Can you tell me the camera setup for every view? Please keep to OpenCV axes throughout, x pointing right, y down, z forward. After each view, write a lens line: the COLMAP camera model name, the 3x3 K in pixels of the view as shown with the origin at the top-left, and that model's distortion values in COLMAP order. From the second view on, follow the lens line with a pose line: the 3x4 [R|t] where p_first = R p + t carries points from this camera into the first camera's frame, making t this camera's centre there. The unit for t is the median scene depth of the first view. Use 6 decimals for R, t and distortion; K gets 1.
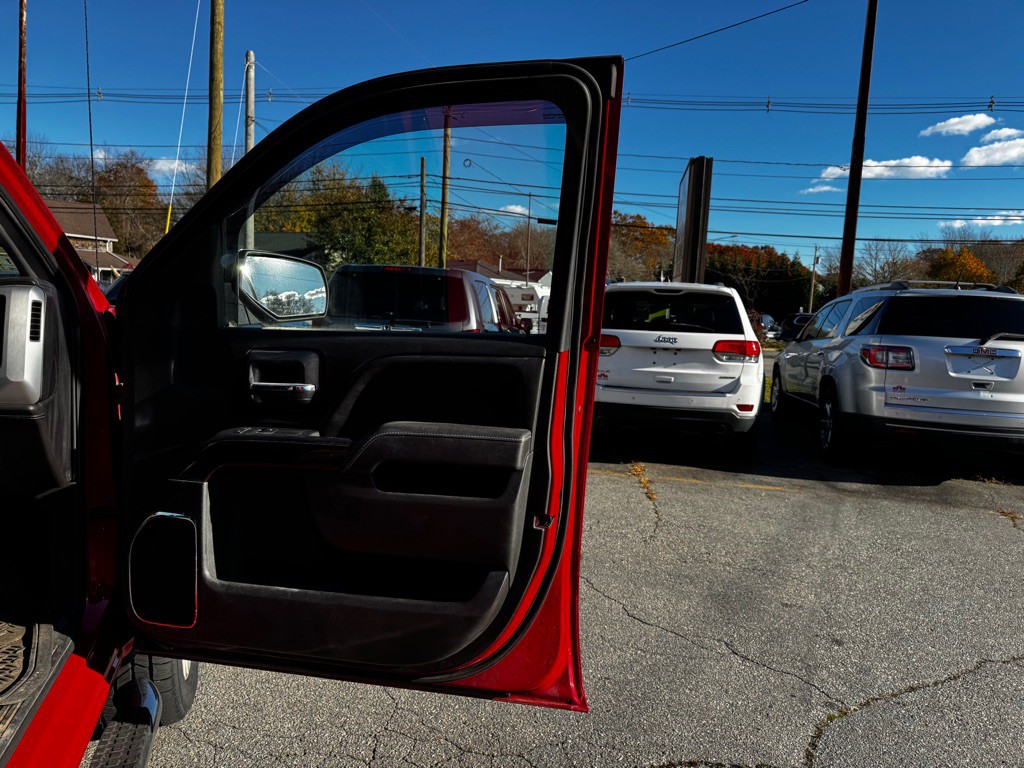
lens RADIAL K [[722.8, 0, 503.7], [0, 722.8, 380.9], [0, 0, 1]] dist [0.056879, -0.065172]
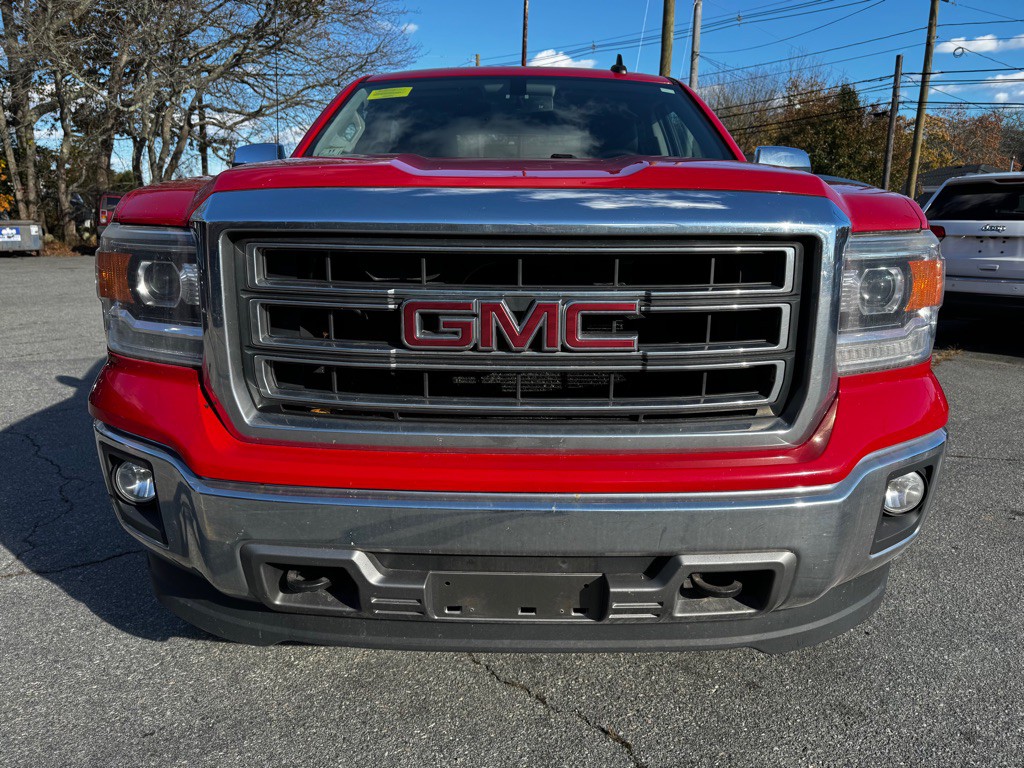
lens RADIAL K [[727.0, 0, 512.0], [0, 727.0, 384.0], [0, 0, 1]] dist [0.007107, 0.000510]
pose [[0.810731, 0.089729, -0.578501, 0.283228], [-0.029347, 0.993171, 0.112918, 0.065356], [0.584682, -0.074569, 0.807828, -0.258398]]
